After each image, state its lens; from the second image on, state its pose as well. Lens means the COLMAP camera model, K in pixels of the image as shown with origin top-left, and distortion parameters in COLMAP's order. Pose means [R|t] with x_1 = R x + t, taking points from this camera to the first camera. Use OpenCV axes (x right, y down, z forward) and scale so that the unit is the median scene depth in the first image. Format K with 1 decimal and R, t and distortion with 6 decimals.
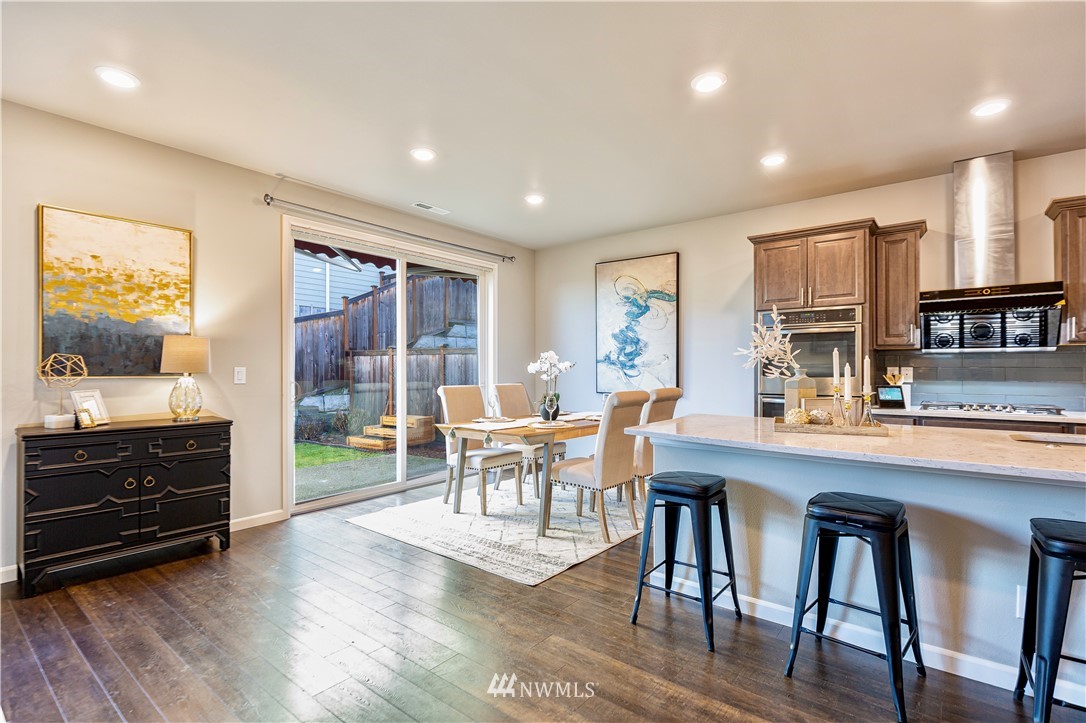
lens RADIAL K [[519.0, 0, 542.0], [0, 519.0, 367.2], [0, 0, 1]] dist [0.001784, 0.000468]
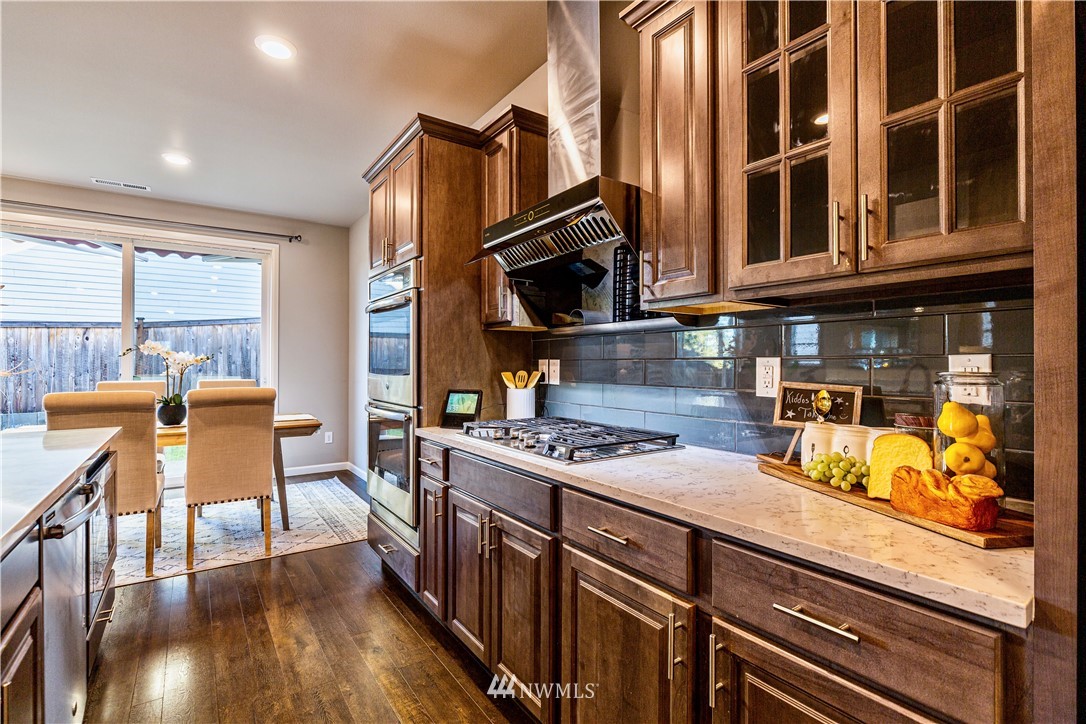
lens RADIAL K [[519.0, 0, 527.8], [0, 519.0, 361.5], [0, 0, 1]] dist [0.001784, 0.000468]
pose [[0.946216, 0.000526, -0.323534, 0.660309], [-0.000787, 0.999999, -0.000677, 0.001413], [0.323534, 0.000895, 0.946216, 0.318108]]
